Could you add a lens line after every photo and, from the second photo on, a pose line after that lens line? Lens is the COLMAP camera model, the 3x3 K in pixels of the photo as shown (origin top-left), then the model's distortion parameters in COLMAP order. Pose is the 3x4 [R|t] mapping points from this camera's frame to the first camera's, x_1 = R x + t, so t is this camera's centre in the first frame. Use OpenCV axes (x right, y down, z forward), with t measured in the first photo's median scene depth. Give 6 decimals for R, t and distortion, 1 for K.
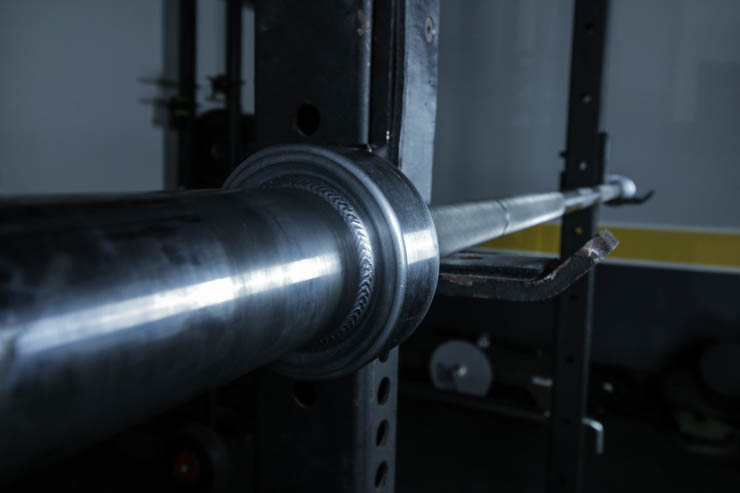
lens RADIAL K [[587.4, 0, 370.0], [0, 587.4, 246.5], [0, 0, 1]] dist [0.023953, -0.012283]
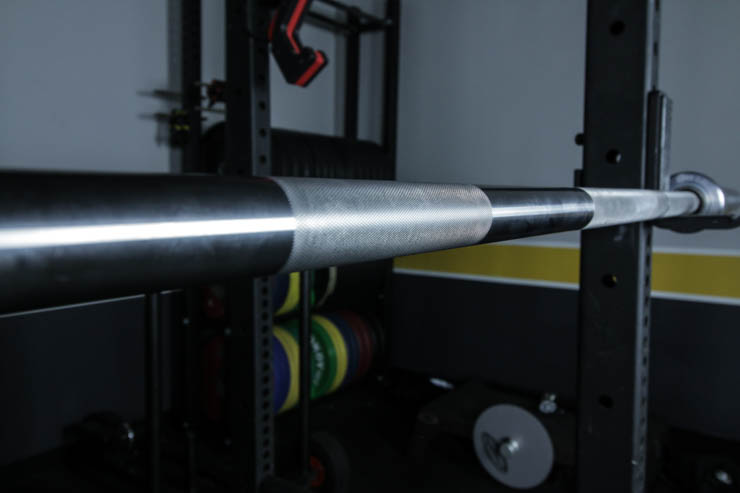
lens RADIAL K [[587.4, 0, 370.0], [0, 587.4, 246.5], [0, 0, 1]] dist [0.023953, -0.012283]
pose [[0.984611, -0.005022, -0.174686, 0.106219], [-0.002307, 0.999127, -0.041724, -0.014595], [0.174742, 0.041485, 0.983740, 0.195677]]
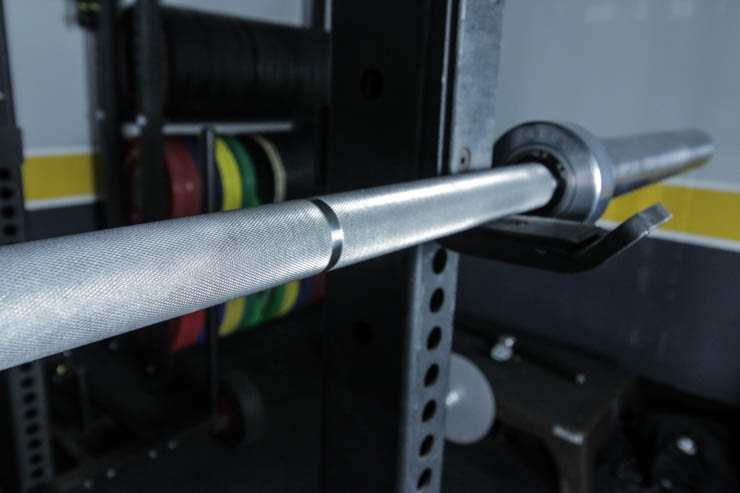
lens RADIAL K [[579.7, 0, 370.0], [0, 579.7, 246.5], [0, 0, 1]] dist [0.022553, 0.002085]
pose [[0.975179, 0.075514, -0.208142, 0.187457], [-0.048720, 0.990187, 0.130978, -0.045482], [0.215990, -0.117587, 0.969289, 0.339049]]
